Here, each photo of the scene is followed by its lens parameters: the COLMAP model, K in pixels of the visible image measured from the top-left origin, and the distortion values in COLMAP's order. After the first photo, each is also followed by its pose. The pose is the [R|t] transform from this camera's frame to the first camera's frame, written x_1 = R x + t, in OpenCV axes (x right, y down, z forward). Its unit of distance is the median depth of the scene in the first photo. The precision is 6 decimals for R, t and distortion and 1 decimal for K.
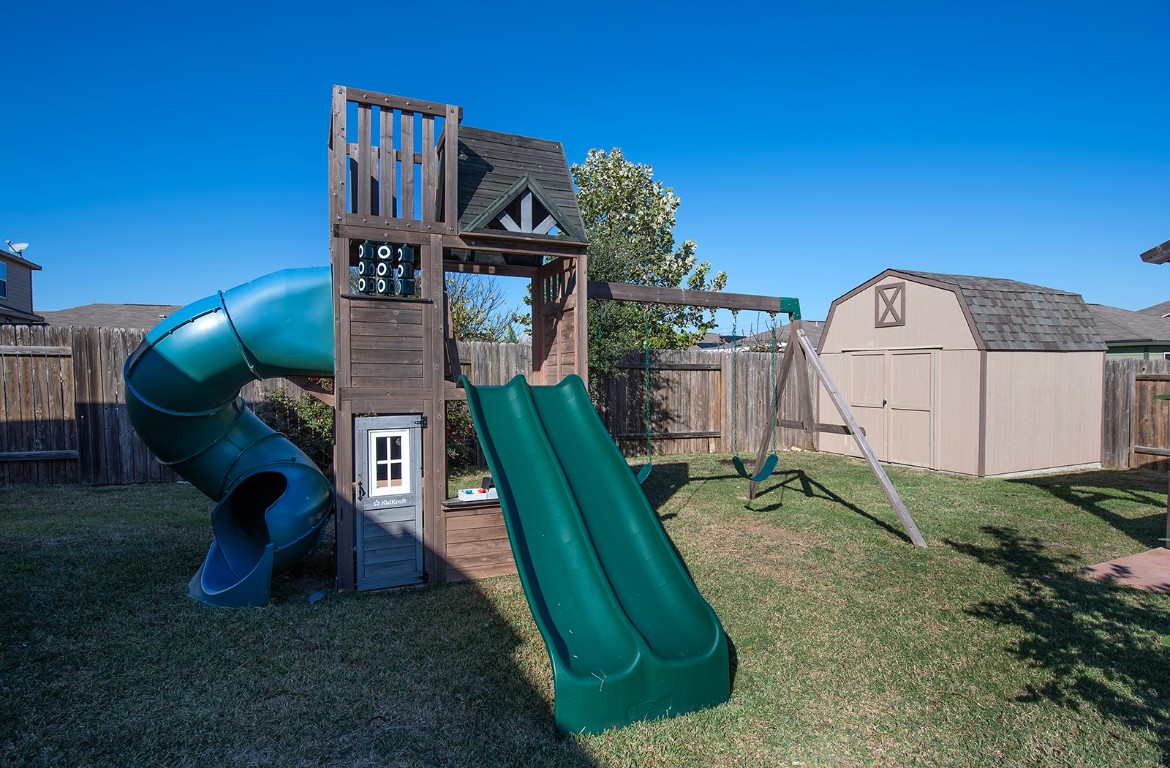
lens RADIAL K [[624.3, 0, 569.4], [0, 624.3, 391.1], [0, 0, 1]] dist [0.001888, 0.000290]
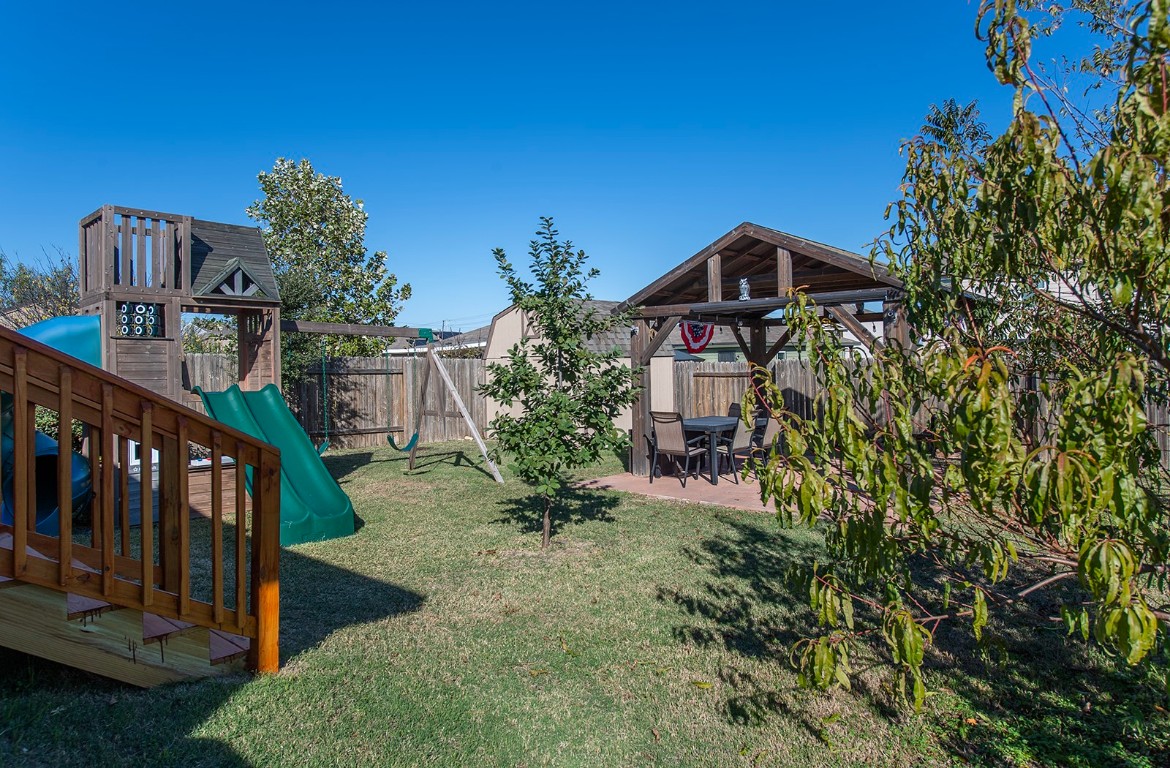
lens RADIAL K [[738.3, 0, 584.8], [0, 738.3, 367.2], [0, 0, 1]] dist [0.003084, 0.000709]
pose [[0.911998, -0.012602, 0.410002, -0.018282], [0.026246, 0.999273, -0.027667, 0.002246], [-0.409355, 0.035993, 0.911665, -0.511304]]
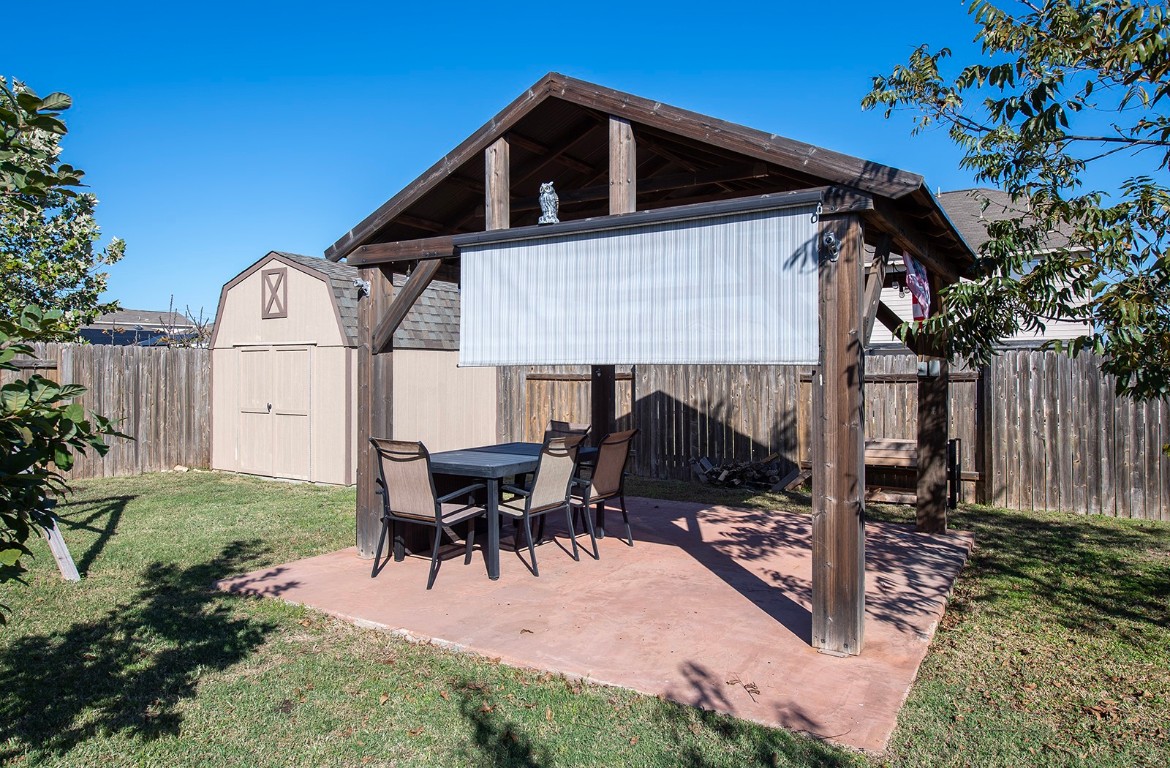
lens RADIAL K [[774.0, 0, 583.3], [0, 774.0, 363.4], [0, 0, 1]] dist [-0.003943, -0.001107]
pose [[0.836982, 0.006239, 0.547195, 0.330962], [0.017609, 0.999110, -0.038325, 0.008108], [-0.546947, 0.041713, 0.836127, -0.136190]]
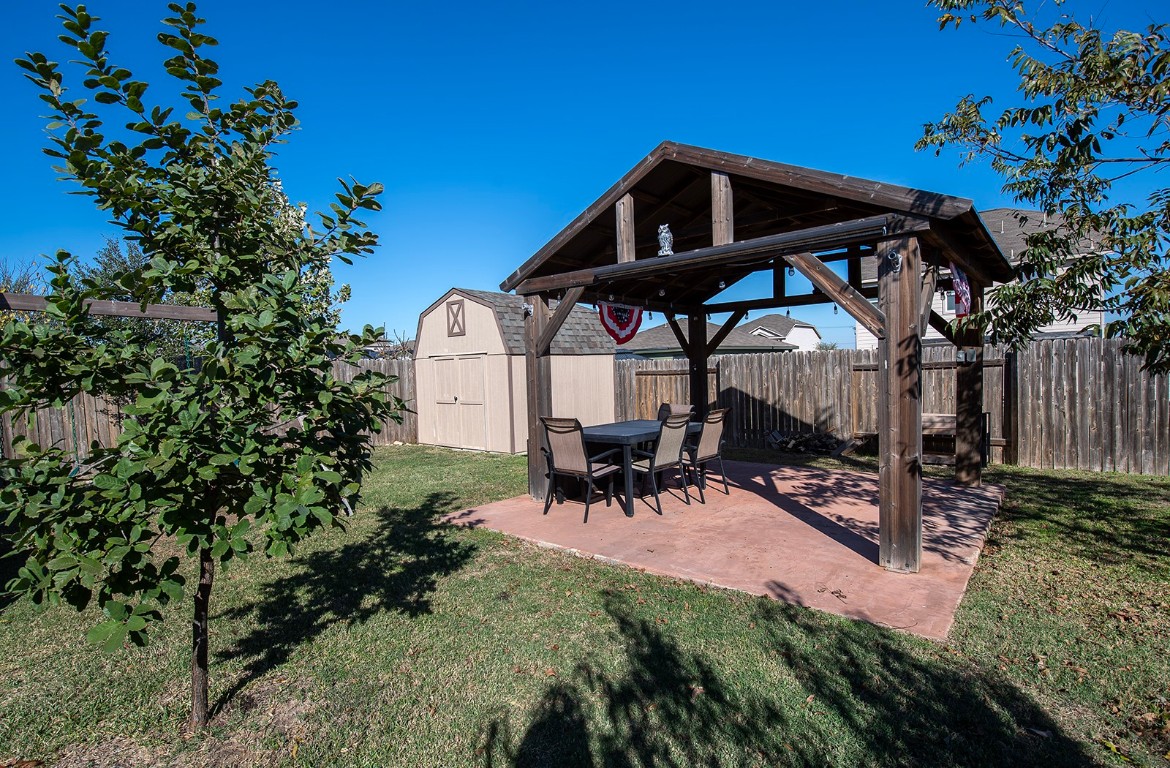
lens RADIAL K [[582.3, 0, 580.6], [0, 582.3, 395.1], [0, 0, 1]] dist [-0.012958, -0.001115]
pose [[0.908941, -0.040377, 0.414964, 0.299483], [0.040529, 0.999143, 0.008445, 0.012970], [-0.414949, 0.009142, 0.909799, -0.138522]]
